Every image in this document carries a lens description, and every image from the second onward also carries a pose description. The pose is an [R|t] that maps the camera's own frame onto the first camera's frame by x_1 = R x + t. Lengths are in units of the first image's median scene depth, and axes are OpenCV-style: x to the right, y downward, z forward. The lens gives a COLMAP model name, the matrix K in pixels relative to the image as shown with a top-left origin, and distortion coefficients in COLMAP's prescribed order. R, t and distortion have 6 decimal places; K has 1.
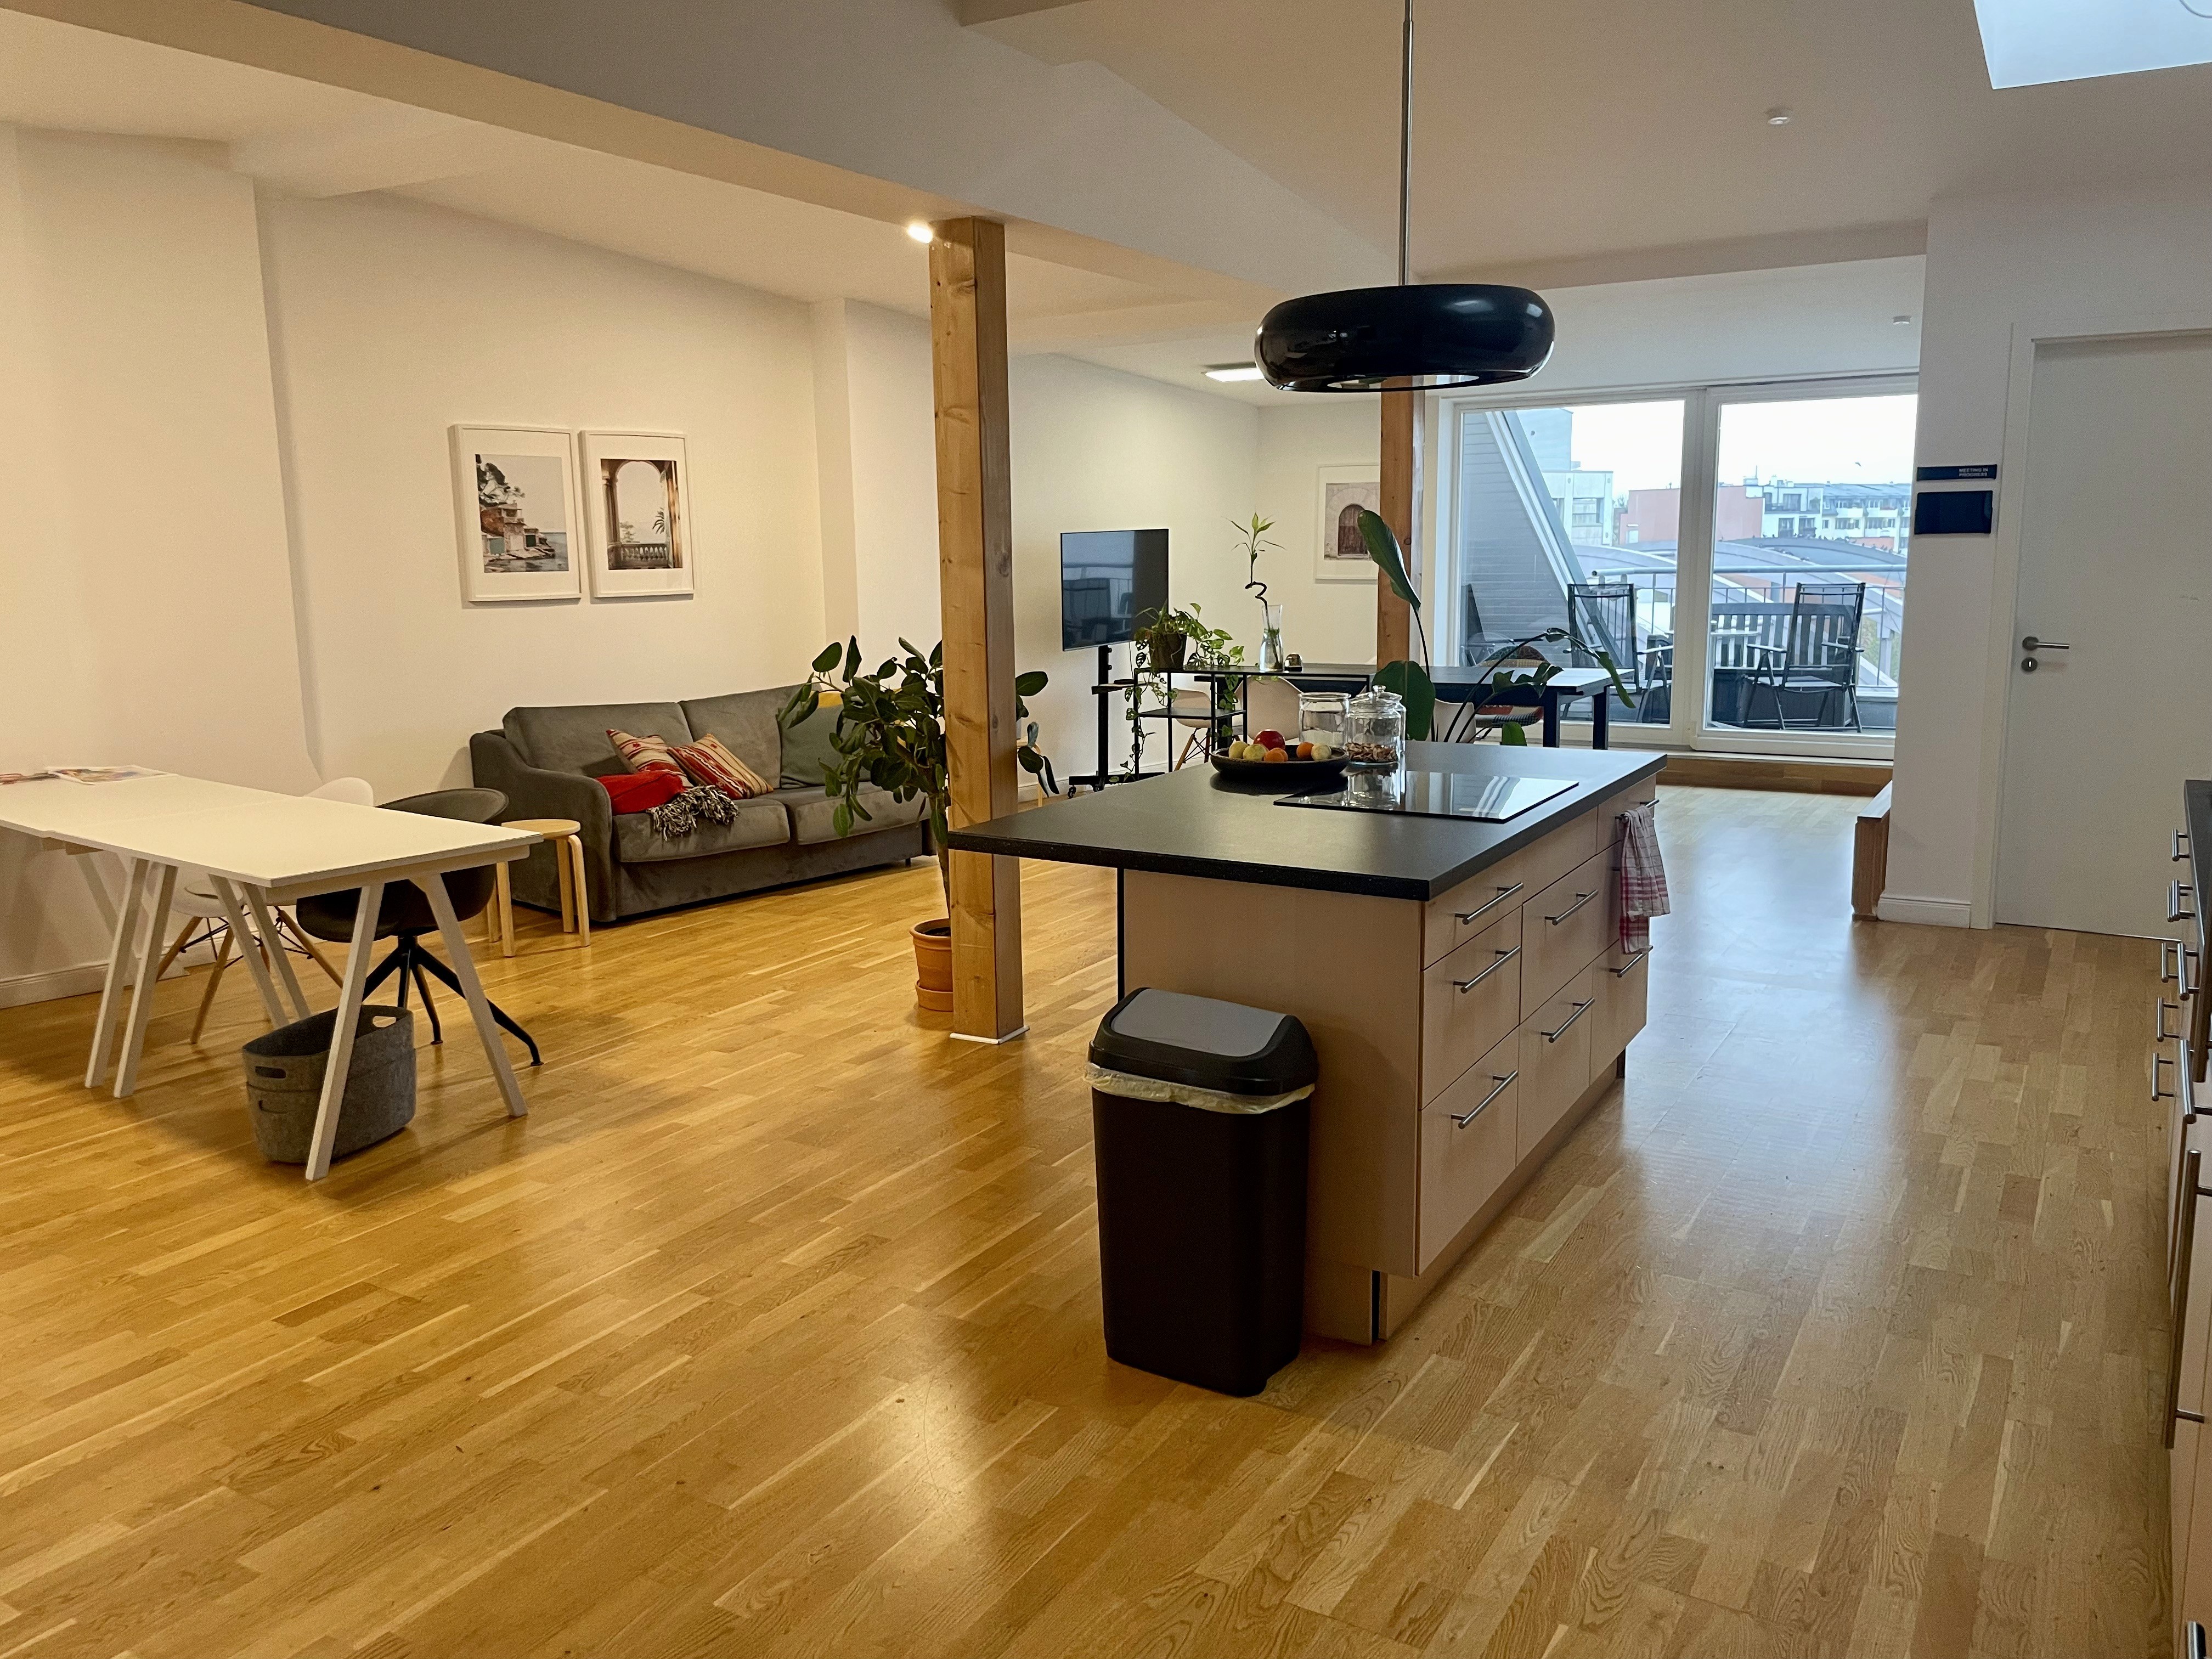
lens RADIAL K [[1688.6, 0, 1106.0], [0, 1688.6, 829.5], [0, 0, 1]] dist [0.004720, -0.000517]
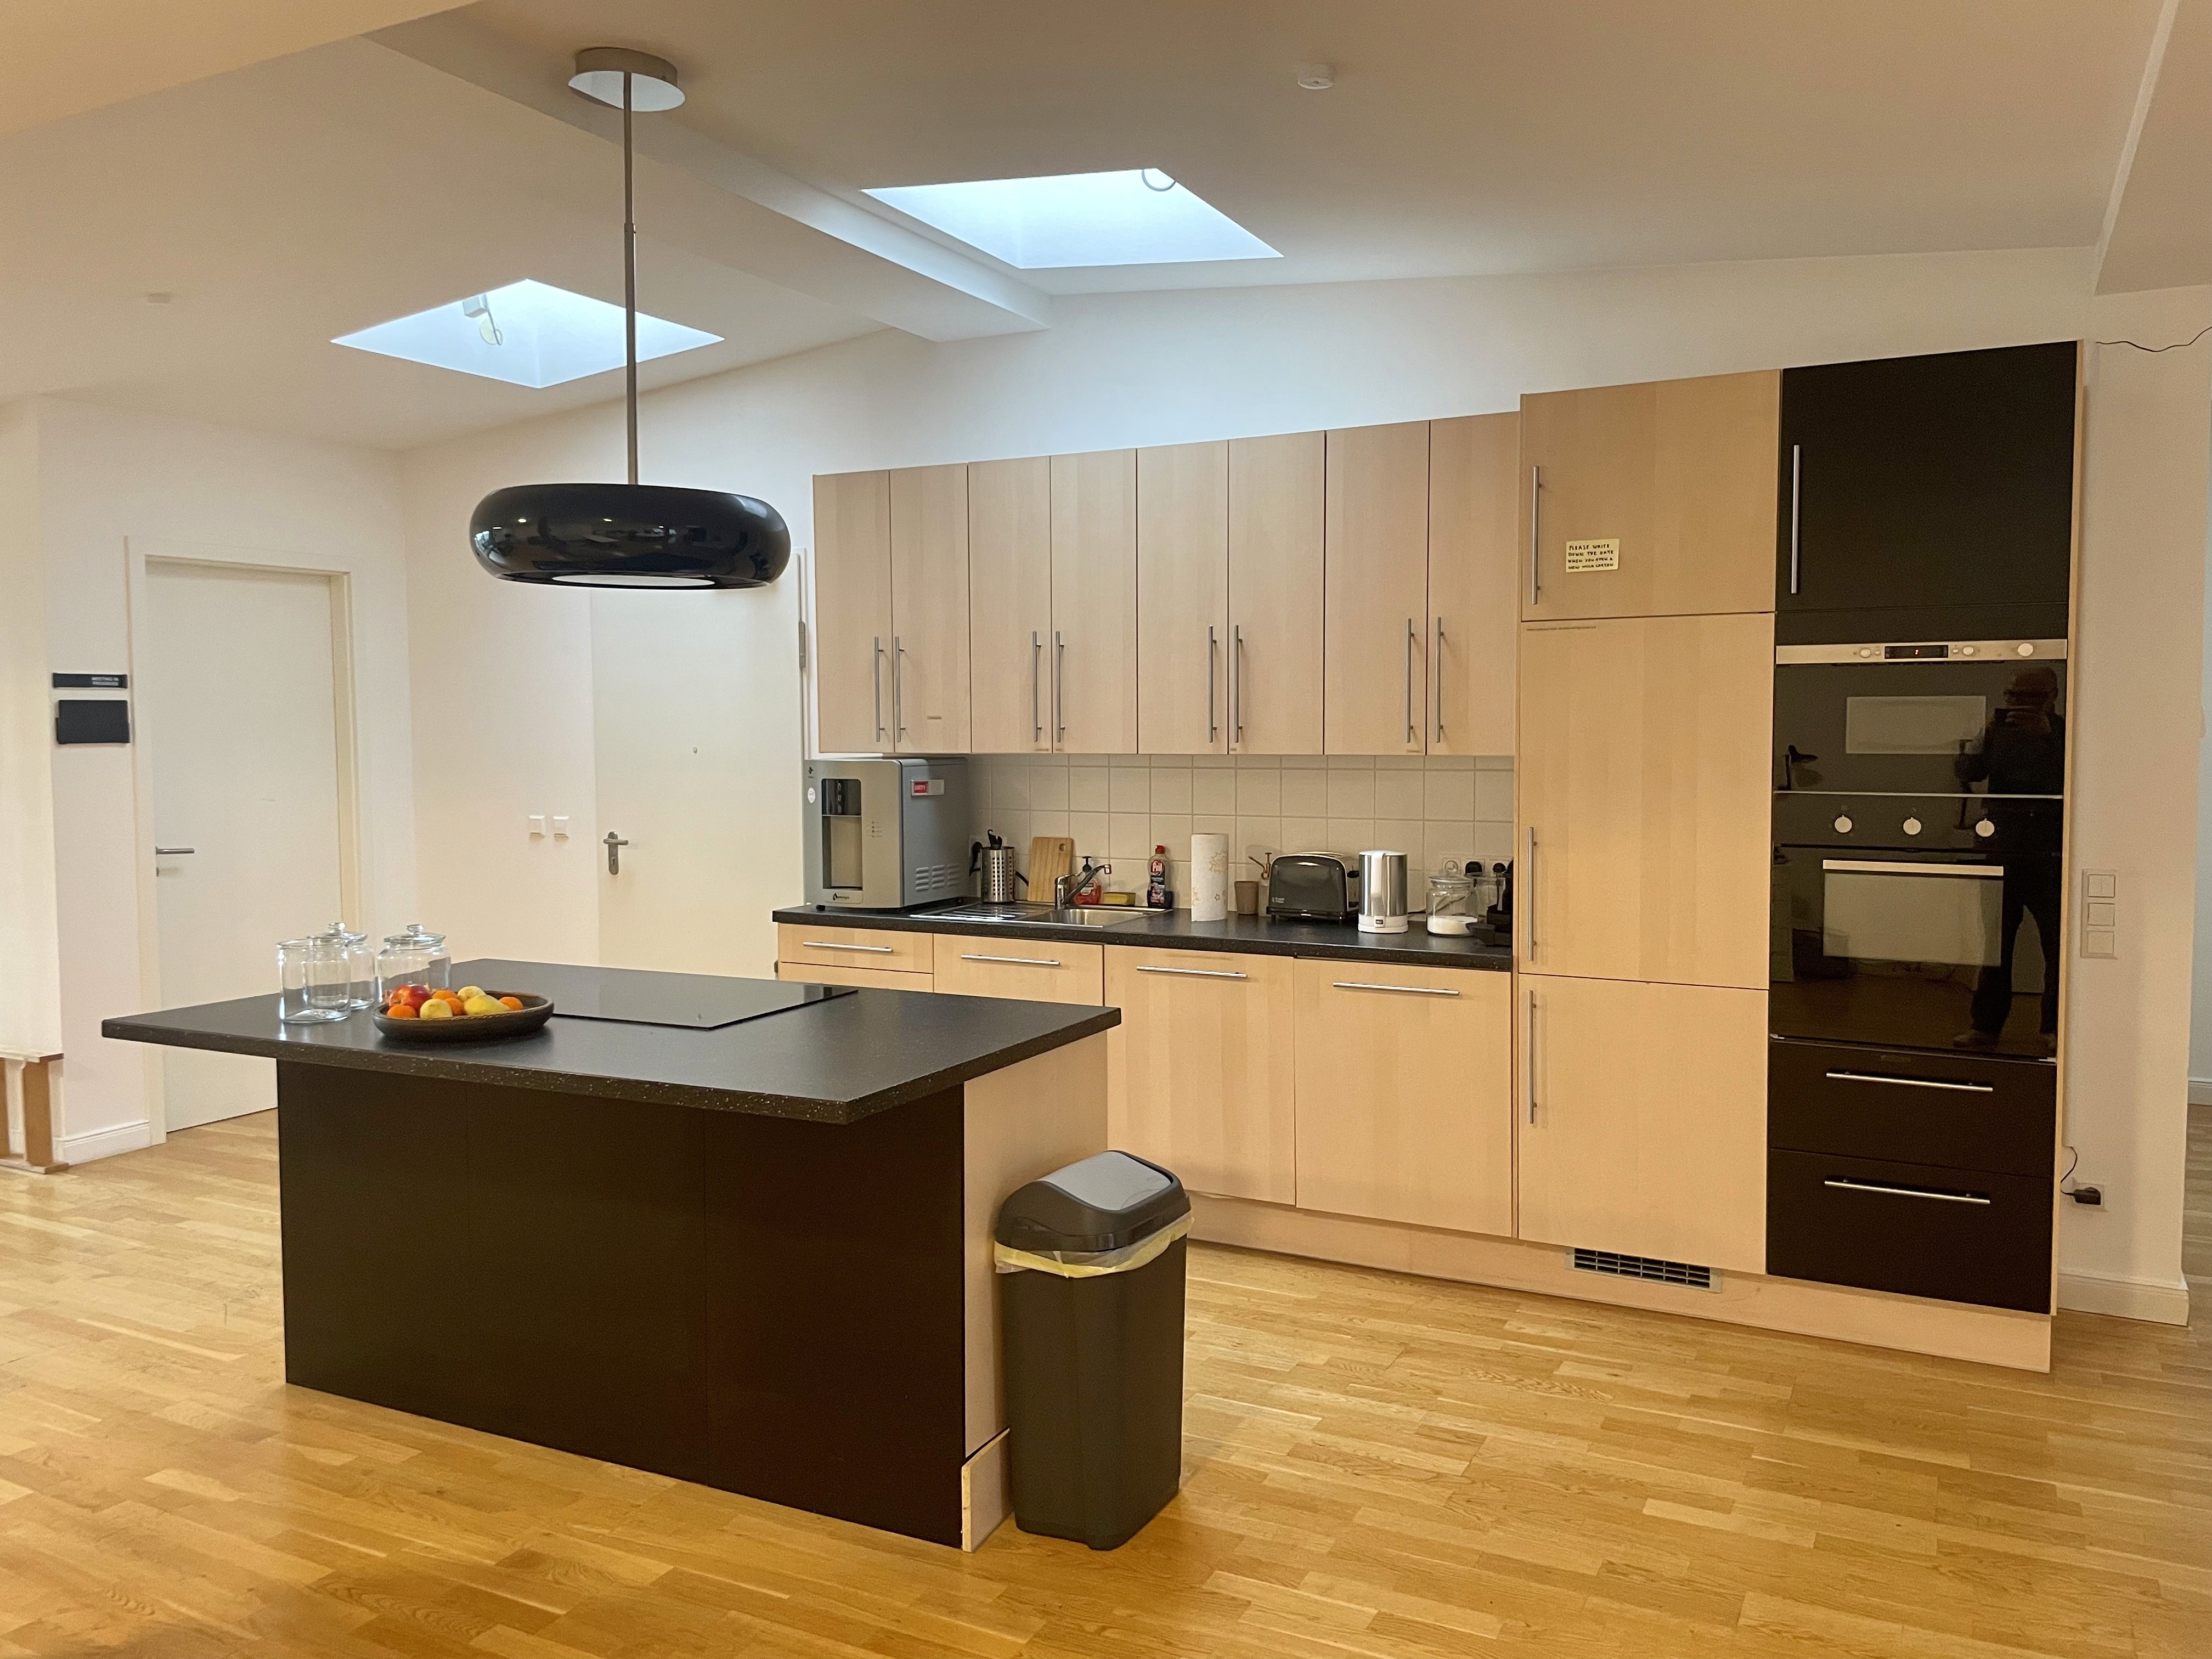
lens RADIAL K [[1688.6, 0, 1106.0], [0, 1688.6, 829.5], [0, 0, 1]] dist [0.004720, -0.000517]
pose [[-0.068118, -0.052034, 0.996319, -0.933882], [0.177960, 0.981990, 0.063453, -0.161709], [-0.981677, 0.181627, -0.057631, 0.945276]]
